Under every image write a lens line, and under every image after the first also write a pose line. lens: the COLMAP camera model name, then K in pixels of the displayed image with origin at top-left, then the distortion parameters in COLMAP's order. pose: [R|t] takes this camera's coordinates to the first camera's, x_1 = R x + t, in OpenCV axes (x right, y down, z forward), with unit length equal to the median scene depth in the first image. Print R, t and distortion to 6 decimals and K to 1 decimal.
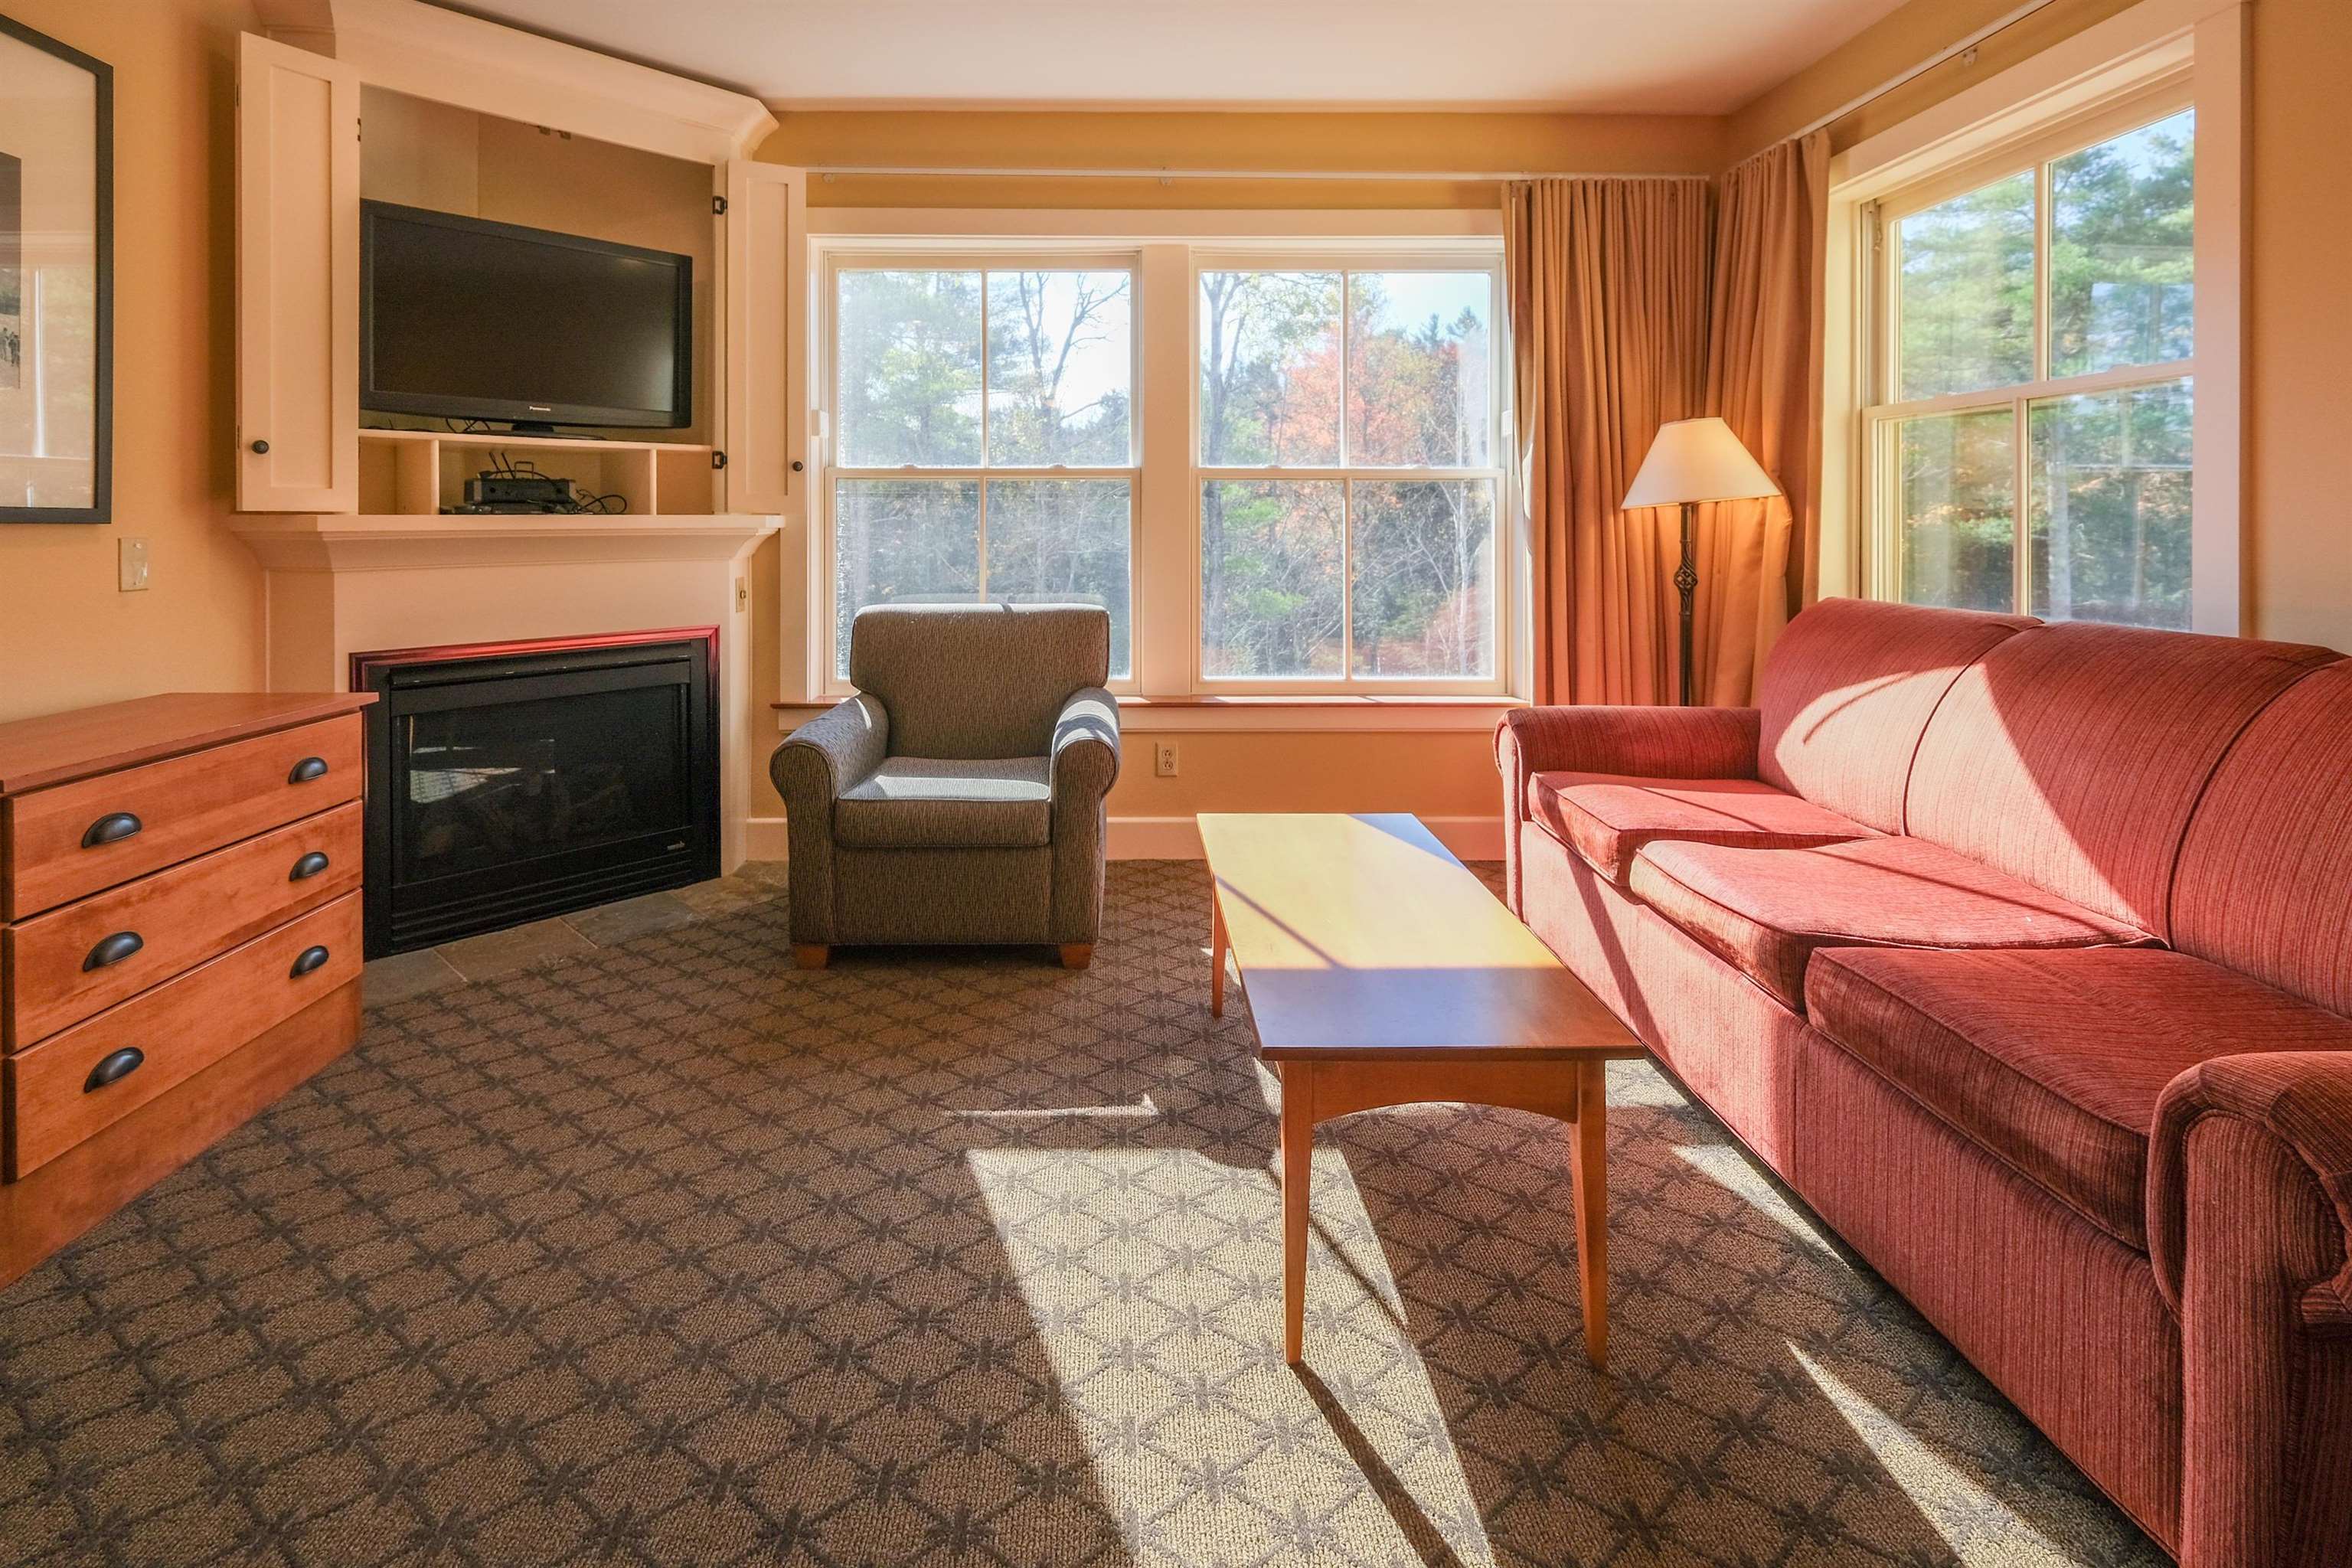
lens RADIAL K [[1086.9, 0, 1135.3], [0, 1086.9, 523.4], [0, 0, 1]] dist [0.002668, 0.000546]
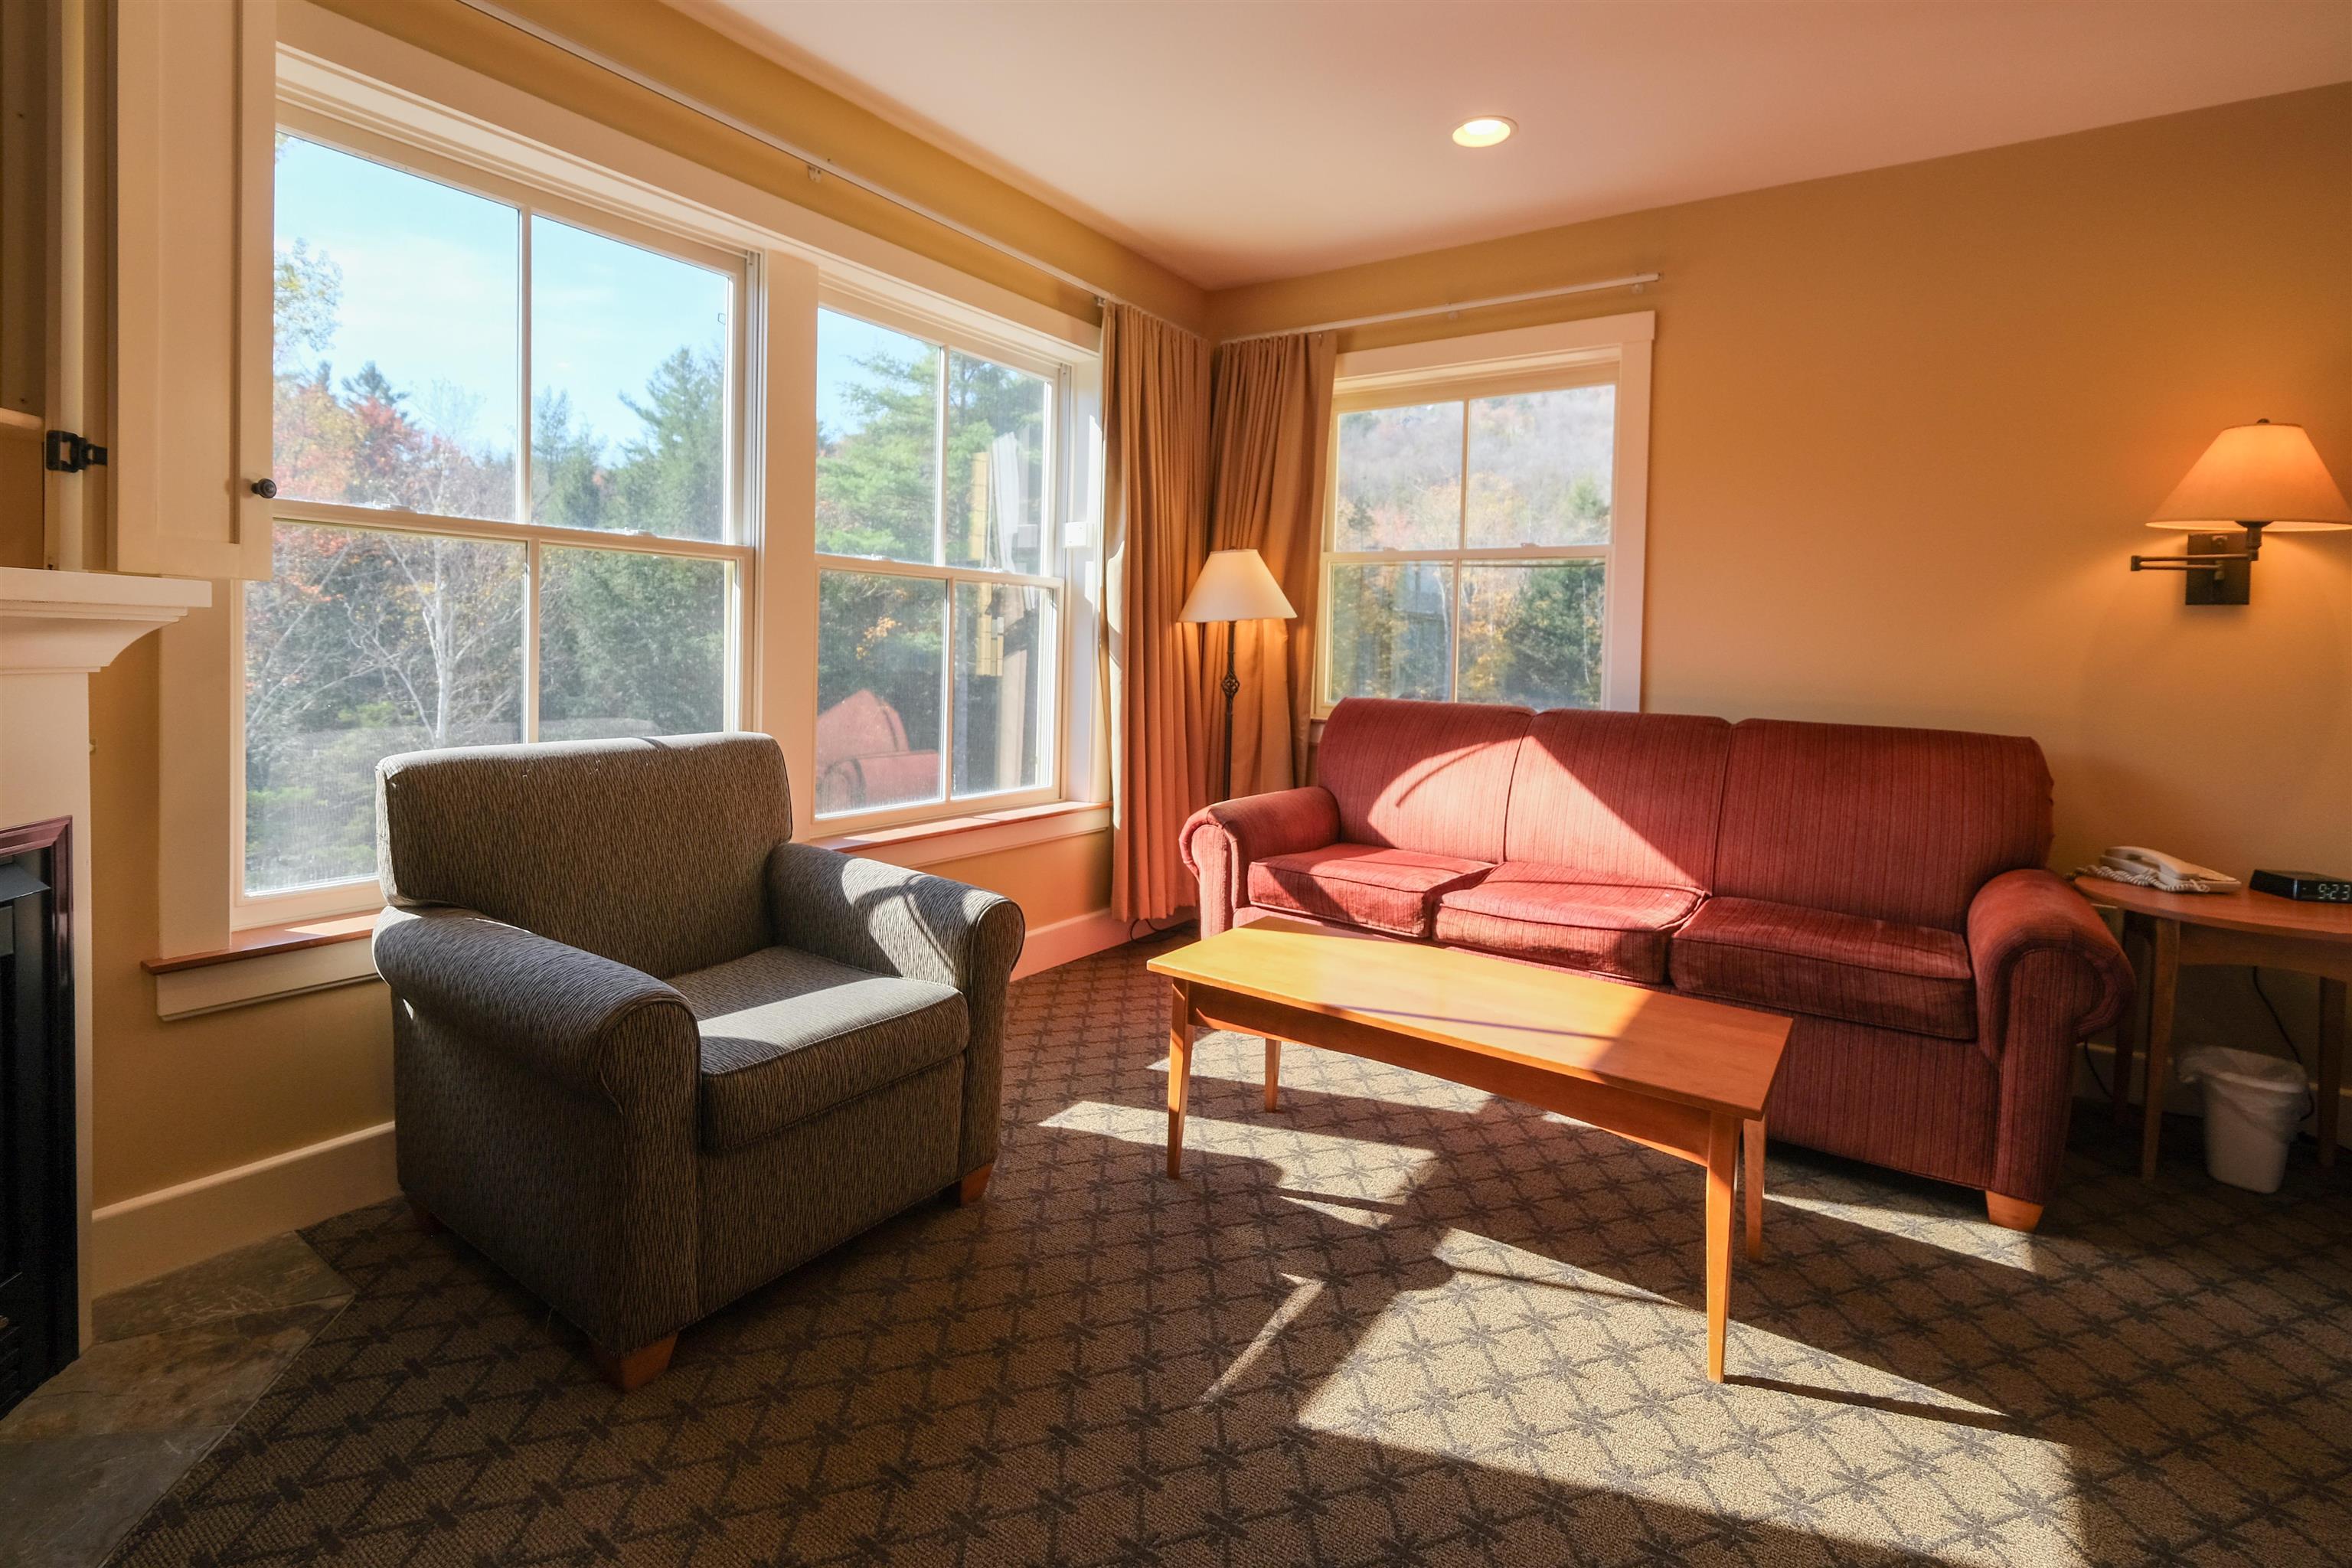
lens RADIAL K [[1096.5, 0, 1167.5], [0, 1096.5, 662.2], [0, 0, 1]] dist [-0.001877, -0.000313]
pose [[0.581137, 0.002412, 0.813802, -0.783871], [-0.026272, 0.999530, 0.015798, 0.015783], [-0.813382, -0.030562, 0.580927, 0.582572]]
